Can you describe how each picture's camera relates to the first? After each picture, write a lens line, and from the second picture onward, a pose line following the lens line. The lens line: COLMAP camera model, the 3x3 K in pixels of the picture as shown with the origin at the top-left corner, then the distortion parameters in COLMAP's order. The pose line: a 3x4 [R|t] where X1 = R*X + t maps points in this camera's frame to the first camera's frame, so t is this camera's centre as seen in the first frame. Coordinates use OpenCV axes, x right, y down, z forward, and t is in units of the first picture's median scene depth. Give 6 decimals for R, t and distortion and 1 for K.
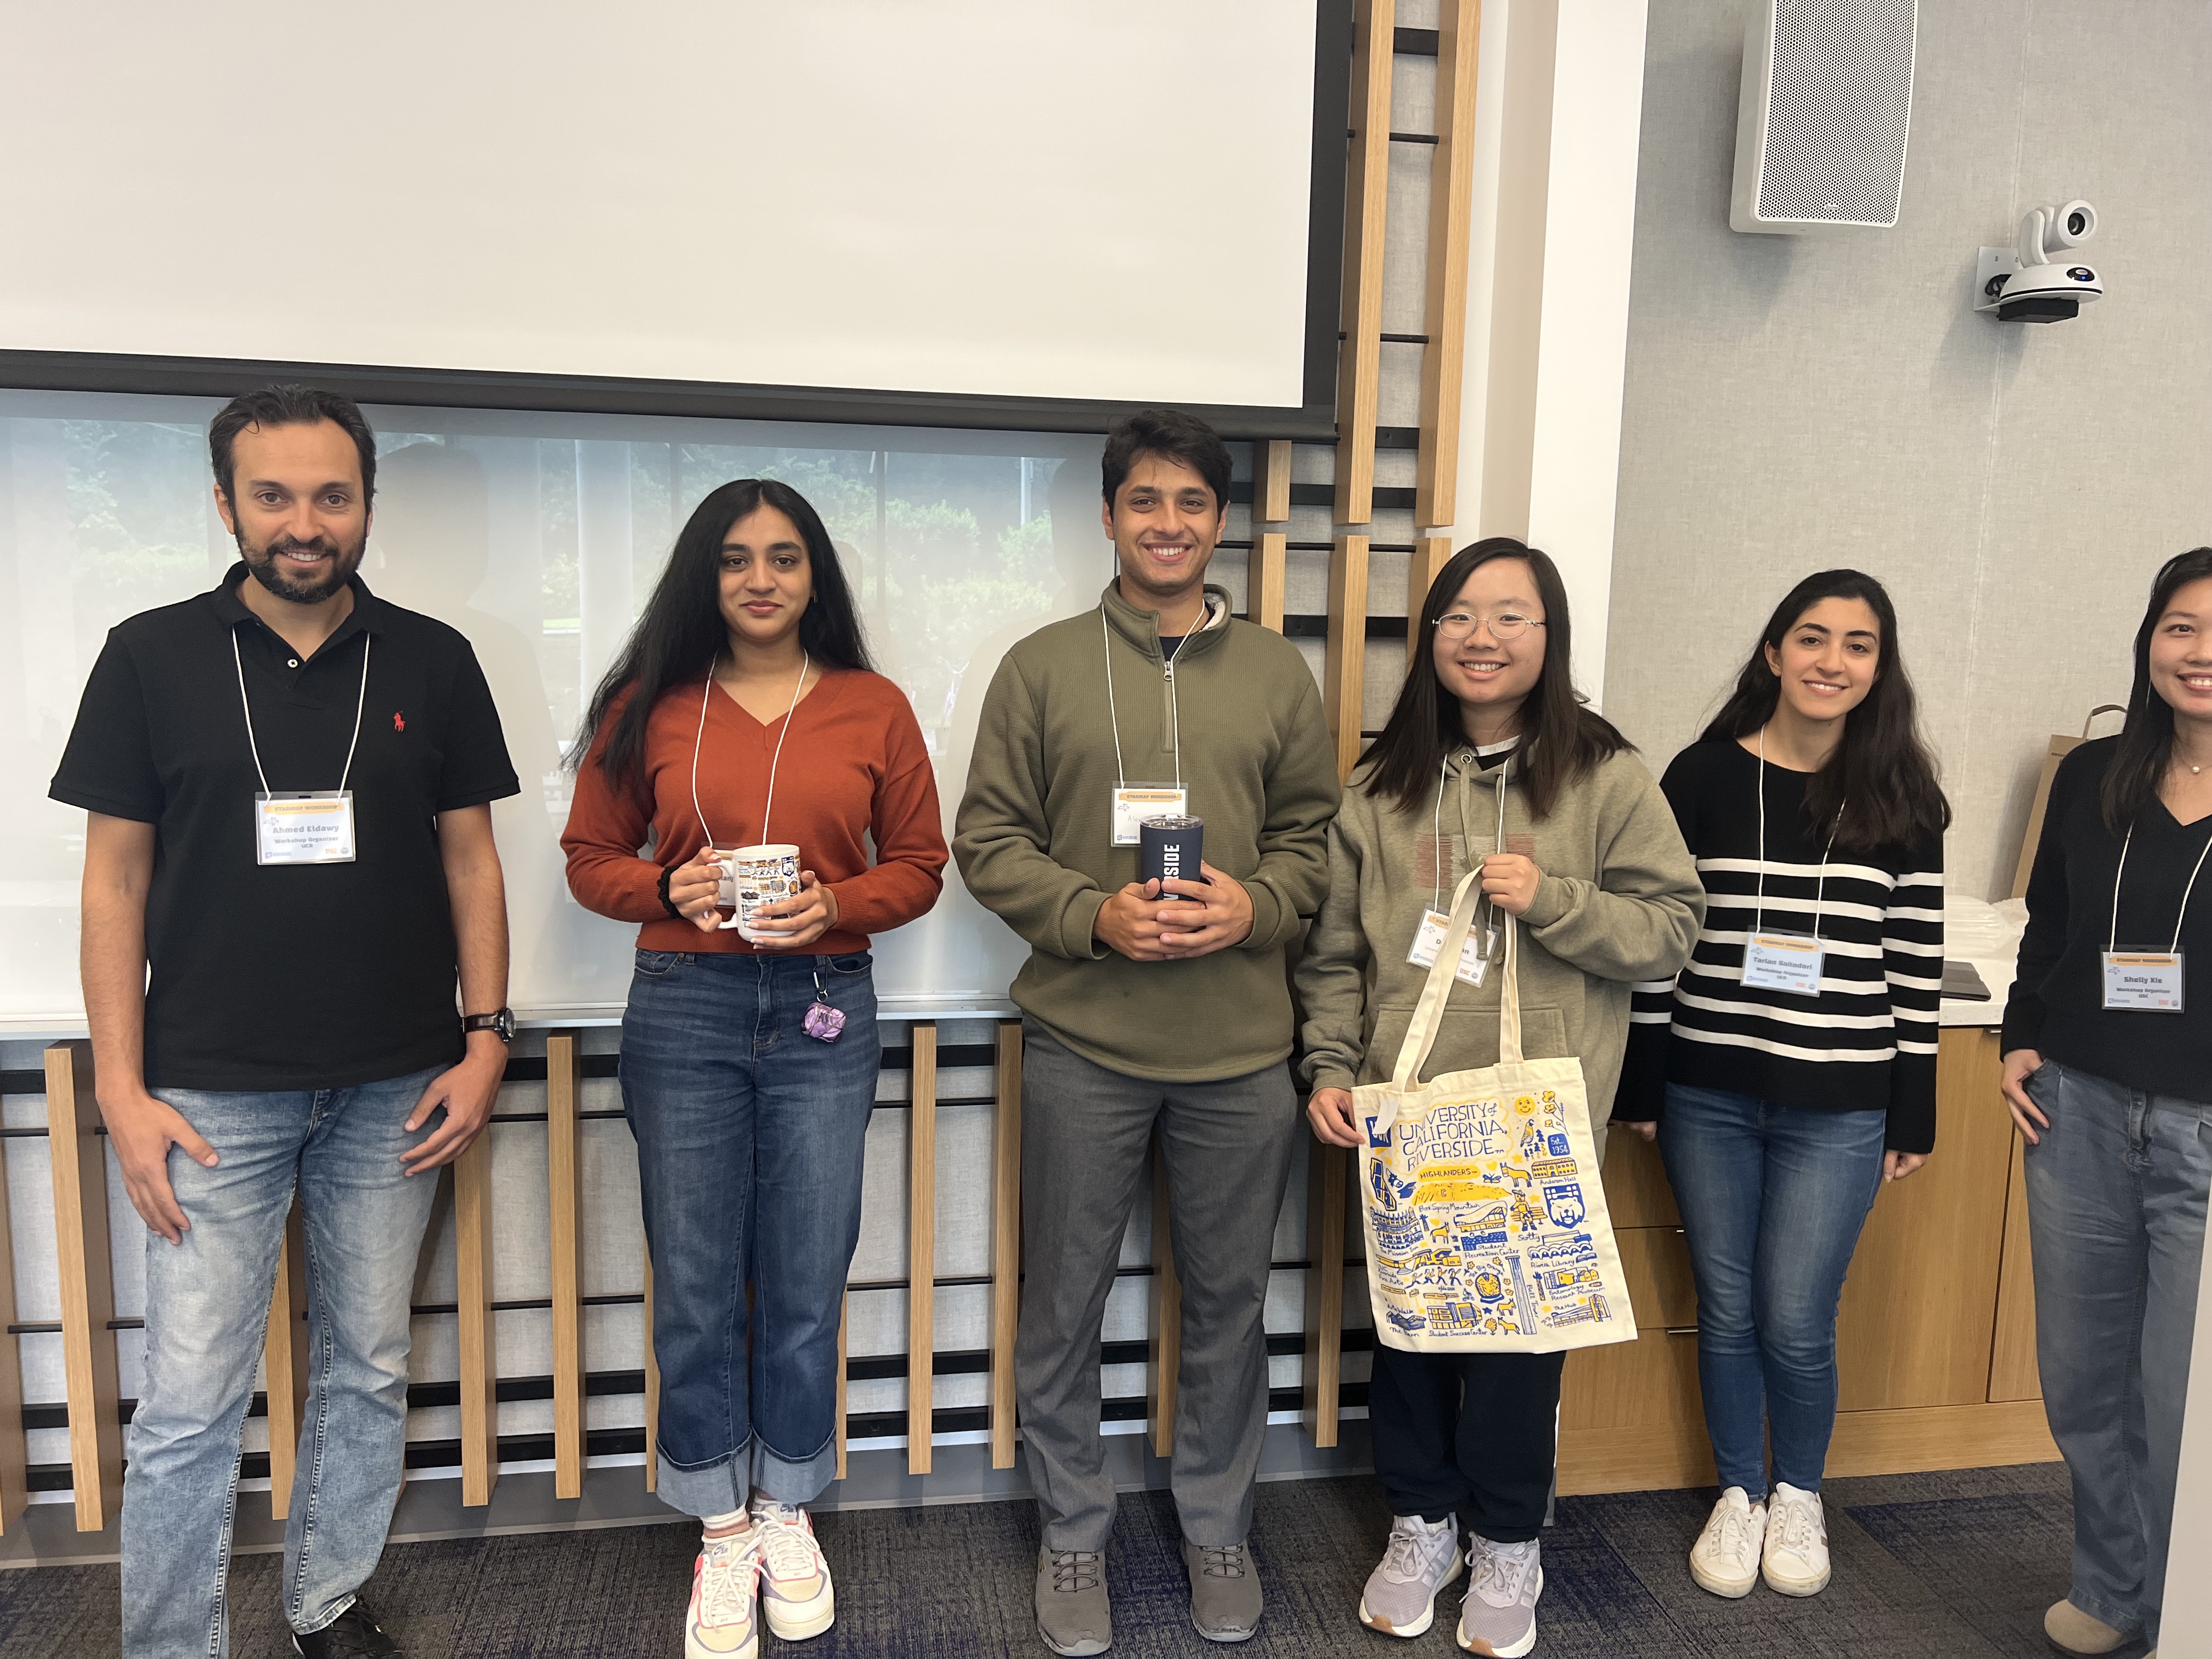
lens RADIAL K [[1616.1, 0, 1114.0], [0, 1616.1, 825.0], [0, 0, 1]] dist [0.042582, -0.037829]
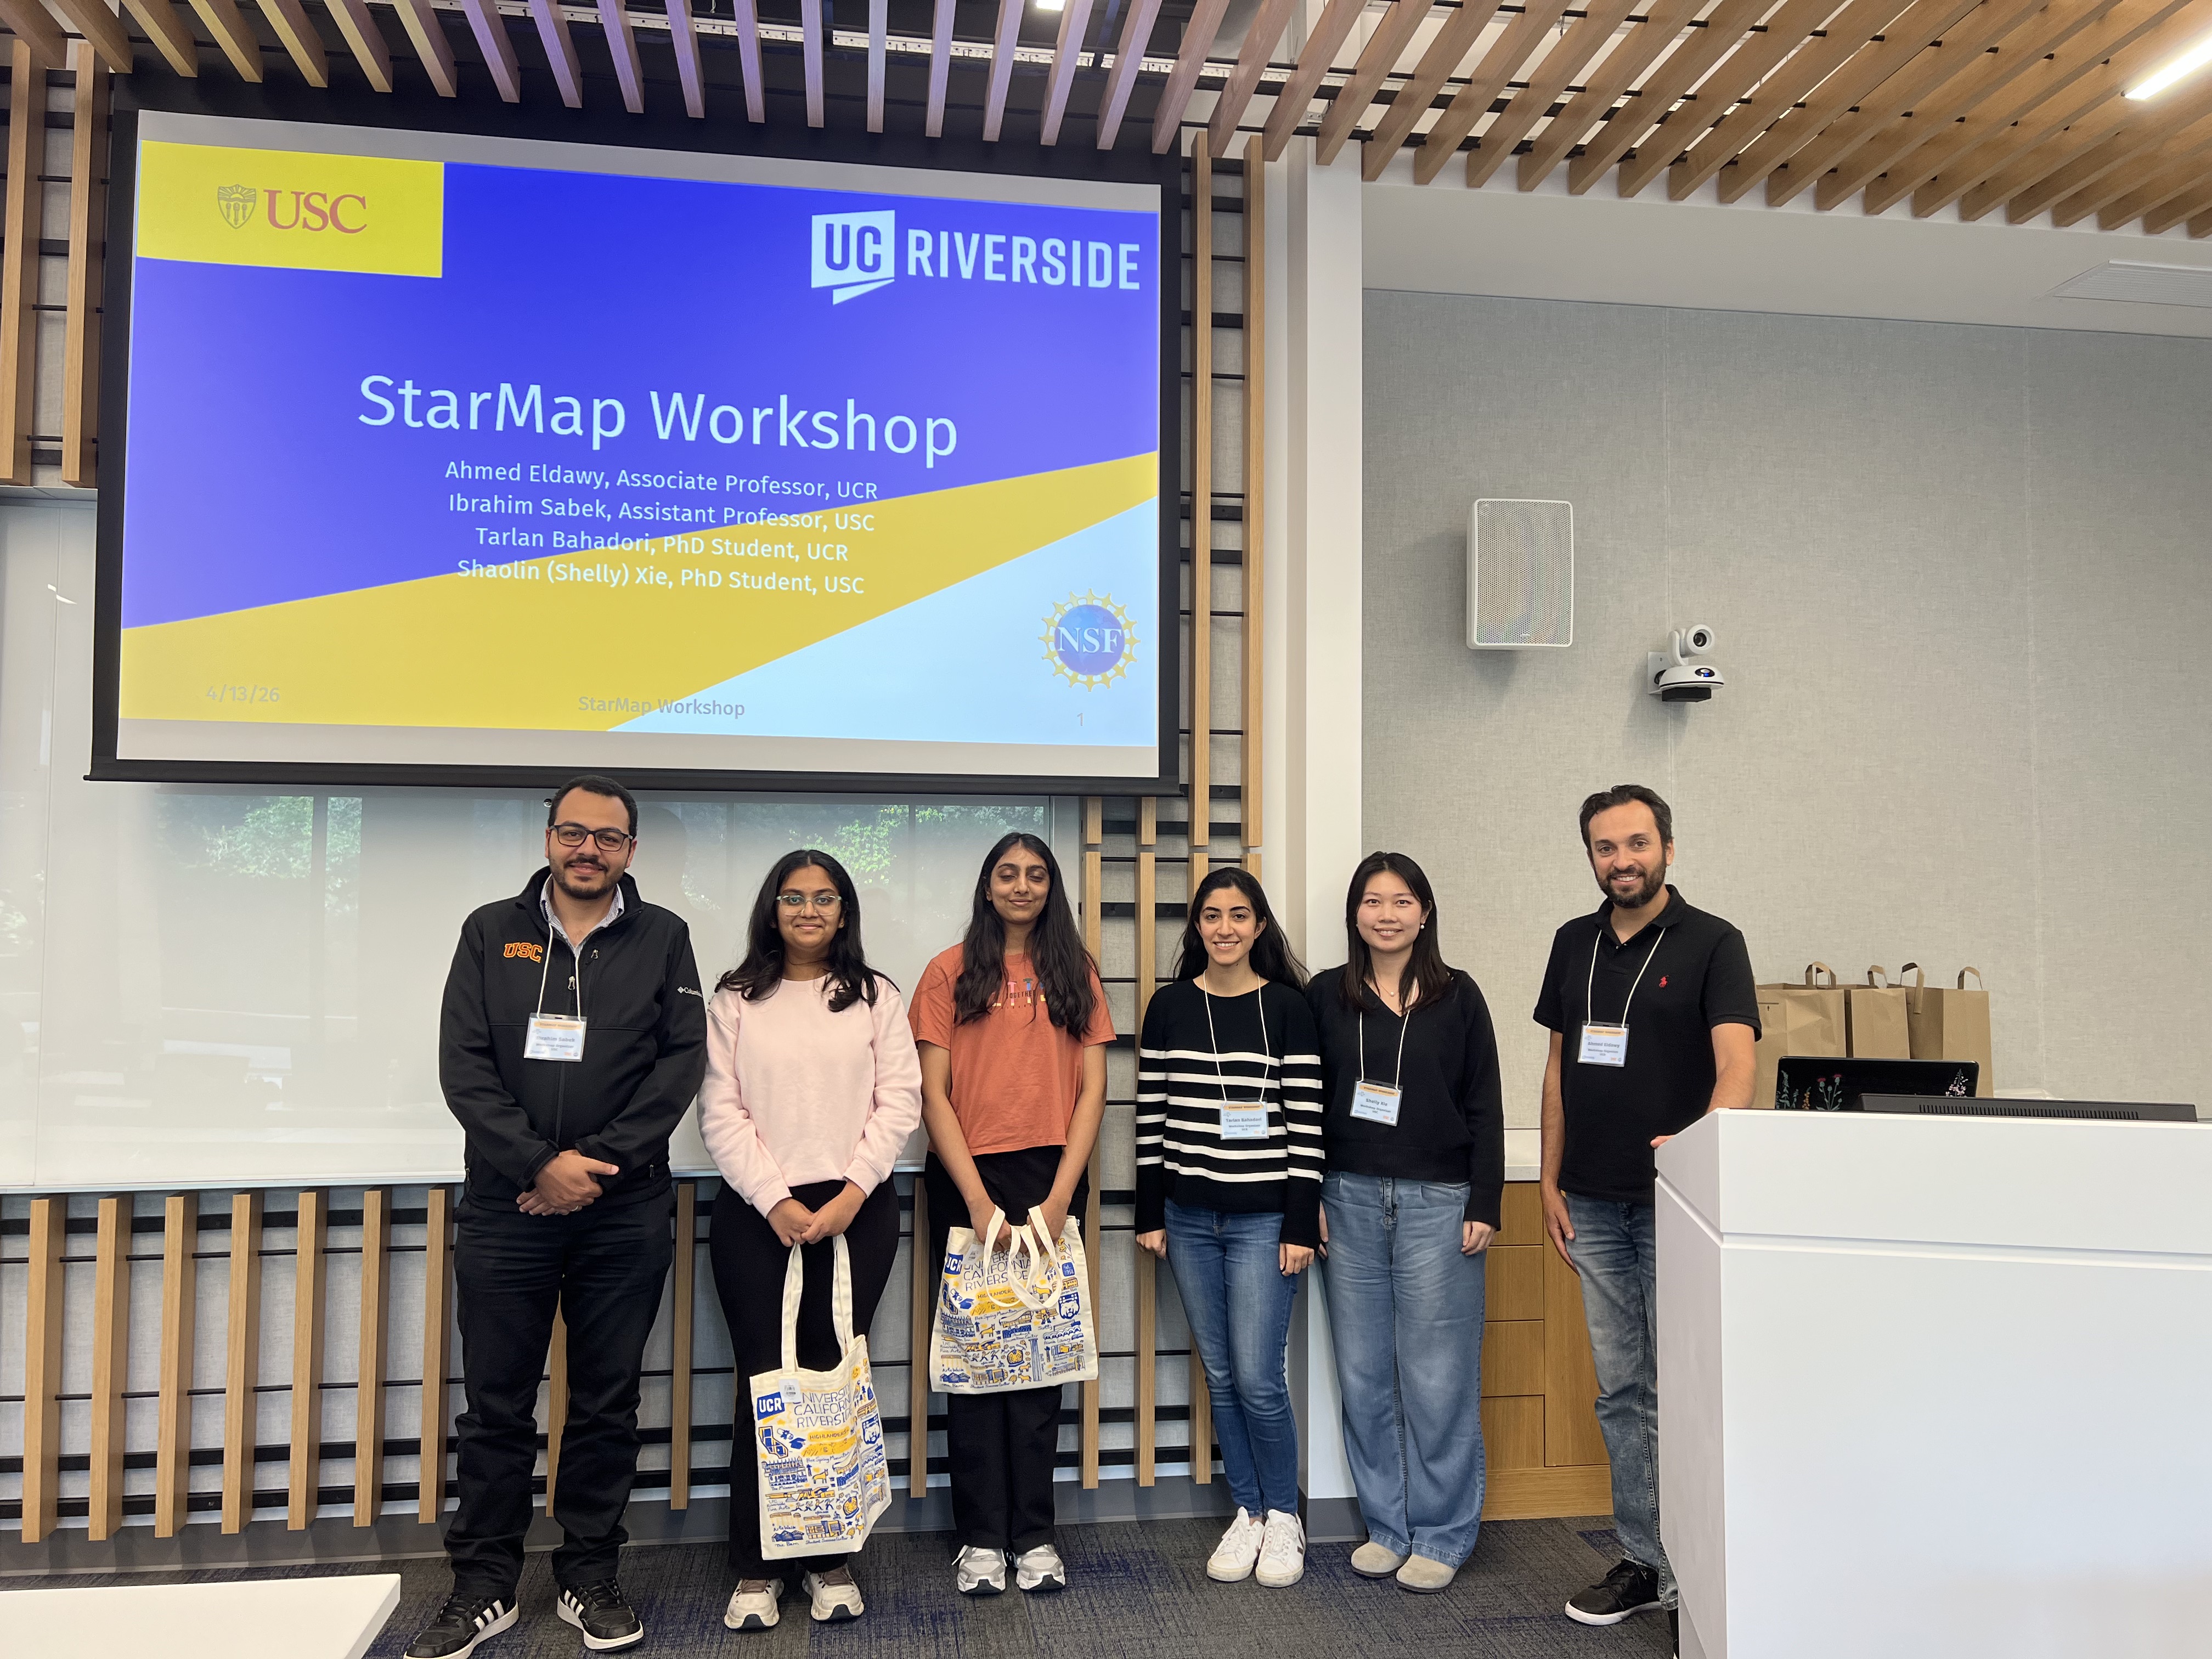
lens RADIAL K [[1616.1, 0, 1104.7], [0, 1616.1, 829.9], [0, 0, 1]] dist [0.042582, -0.037829]
pose [[0.999359, -0.020041, -0.029672, 0.103713], [0.014093, 0.981959, -0.188569, 0.092931], [0.032915, 0.188030, 0.981612, -0.542129]]
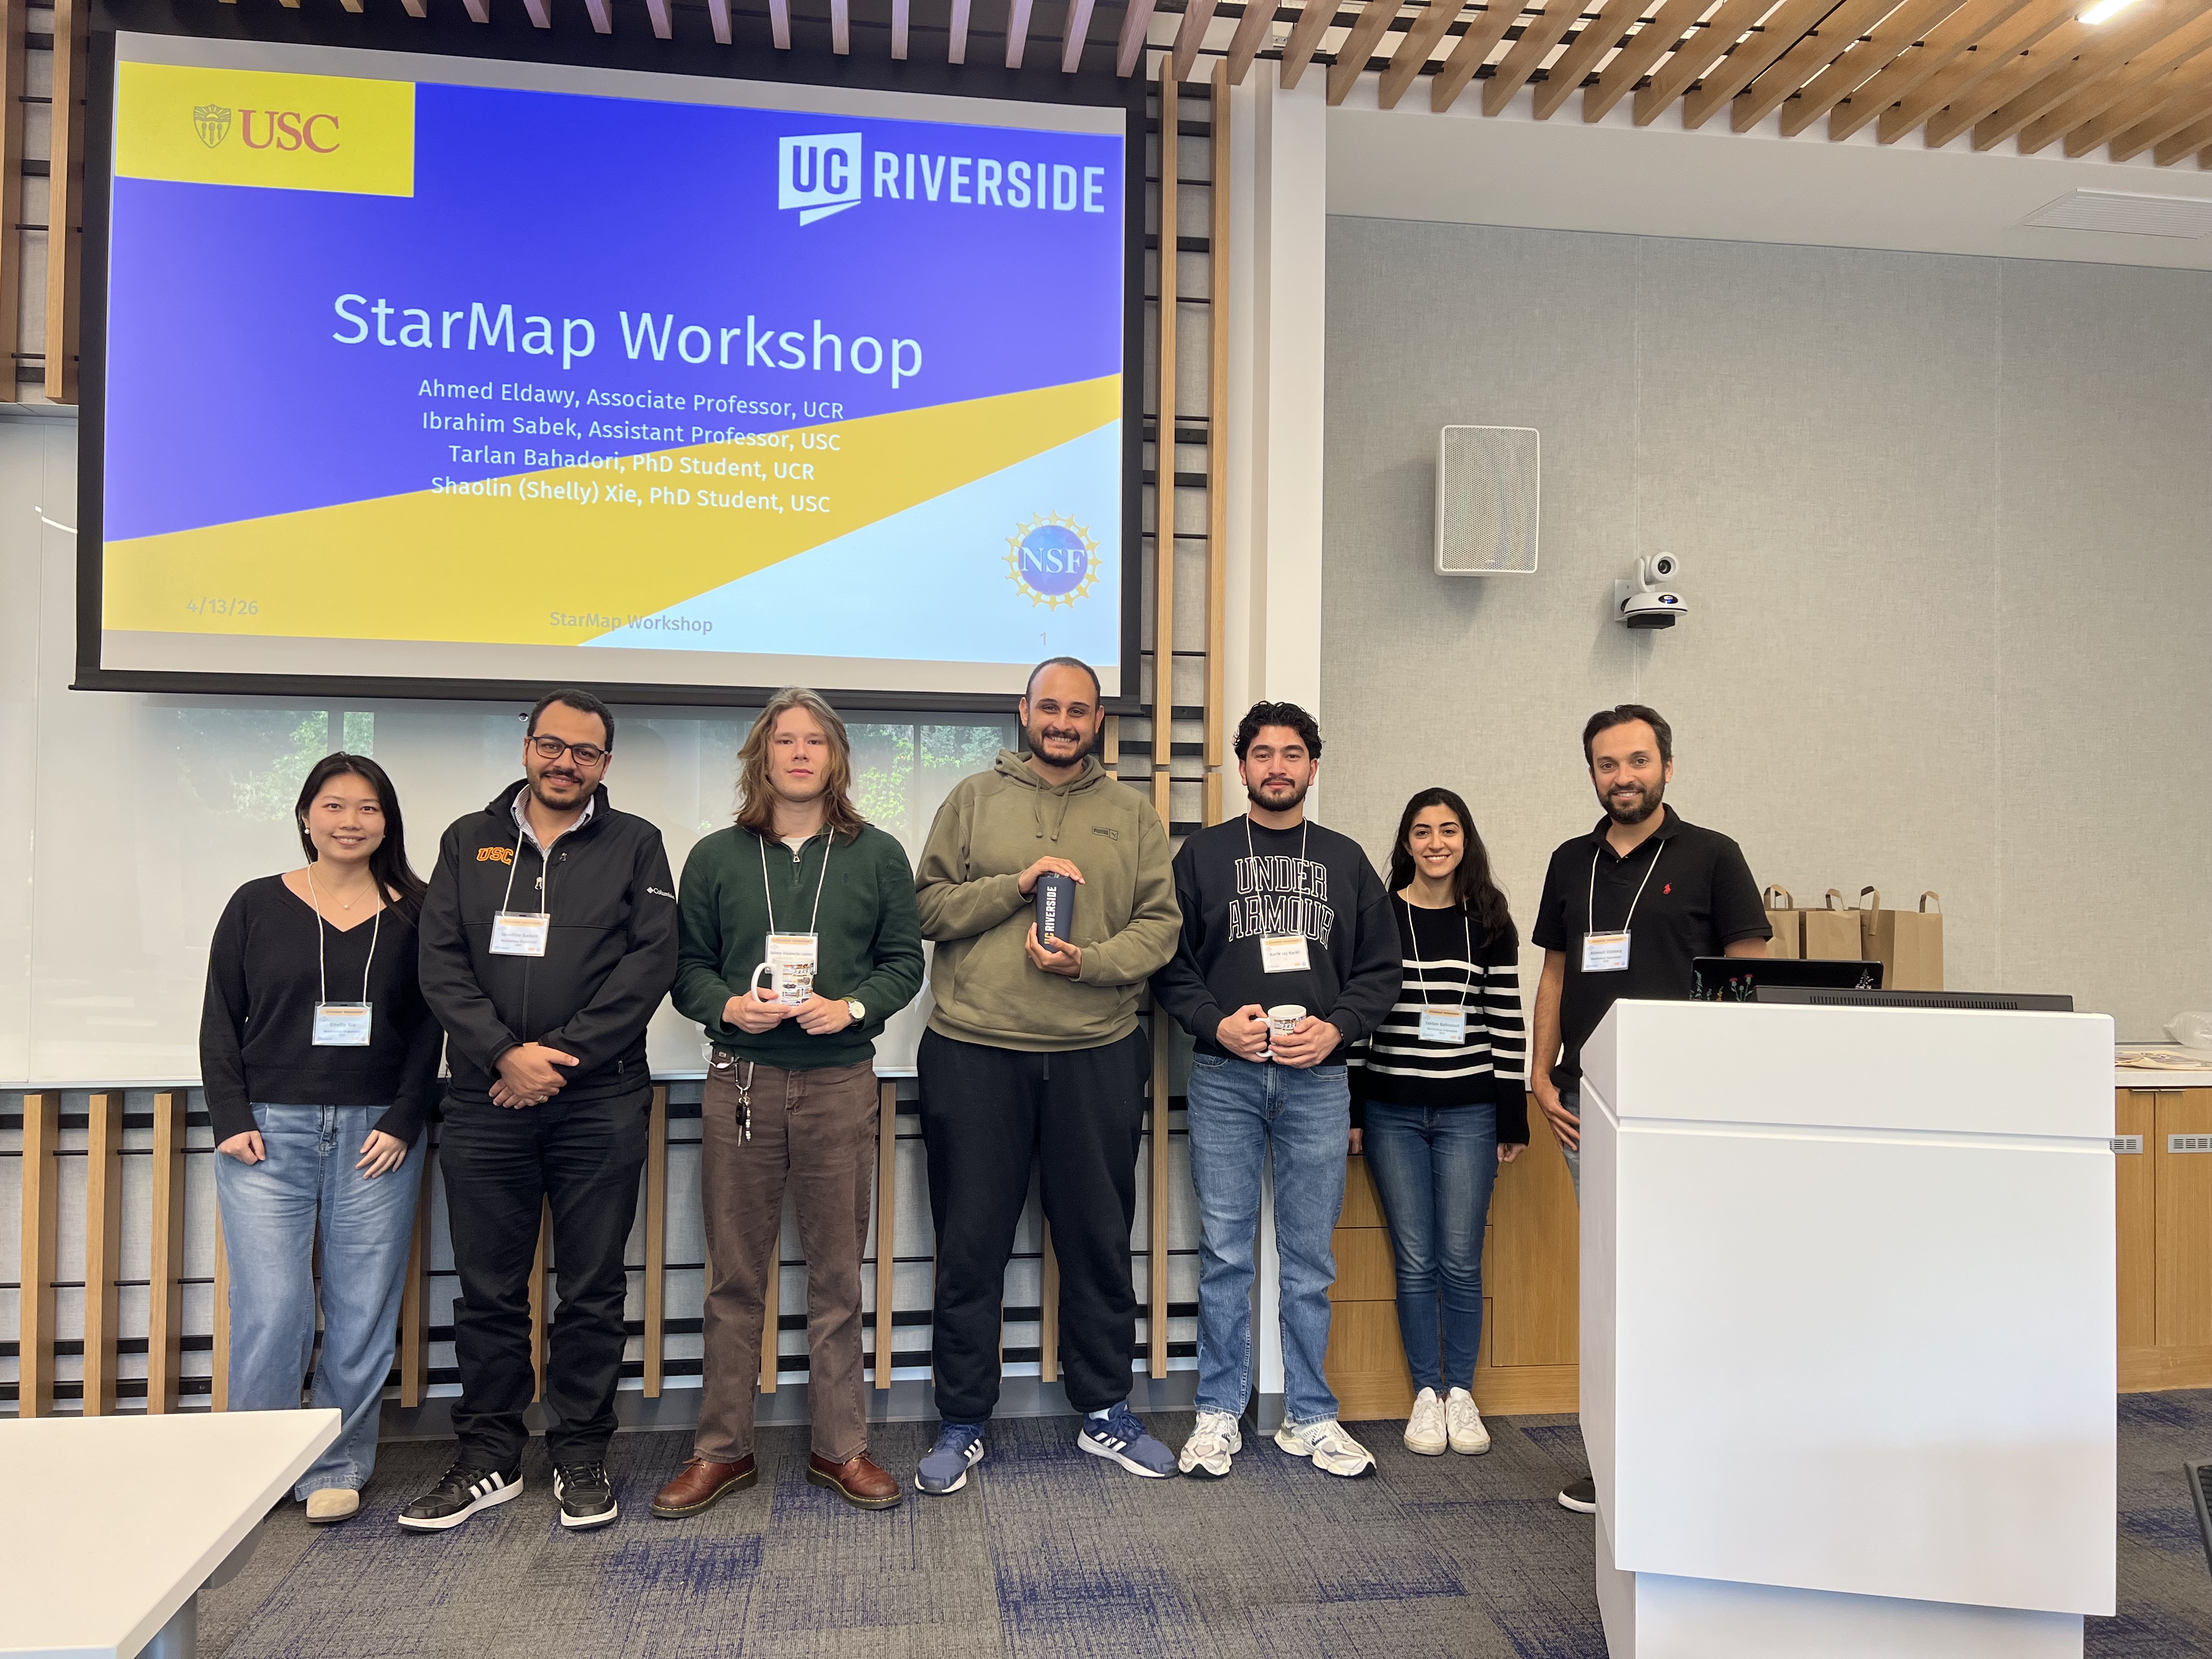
lens RADIAL K [[1616.1, 0, 1109.0], [0, 1616.1, 824.0], [0, 0, 1]] dist [0.042582, -0.037829]
pose [[0.999156, -0.013524, -0.038791, 0.158119], [0.007146, 0.987079, -0.160077, 0.128055], [0.040455, 0.159665, 0.986342, -0.569483]]
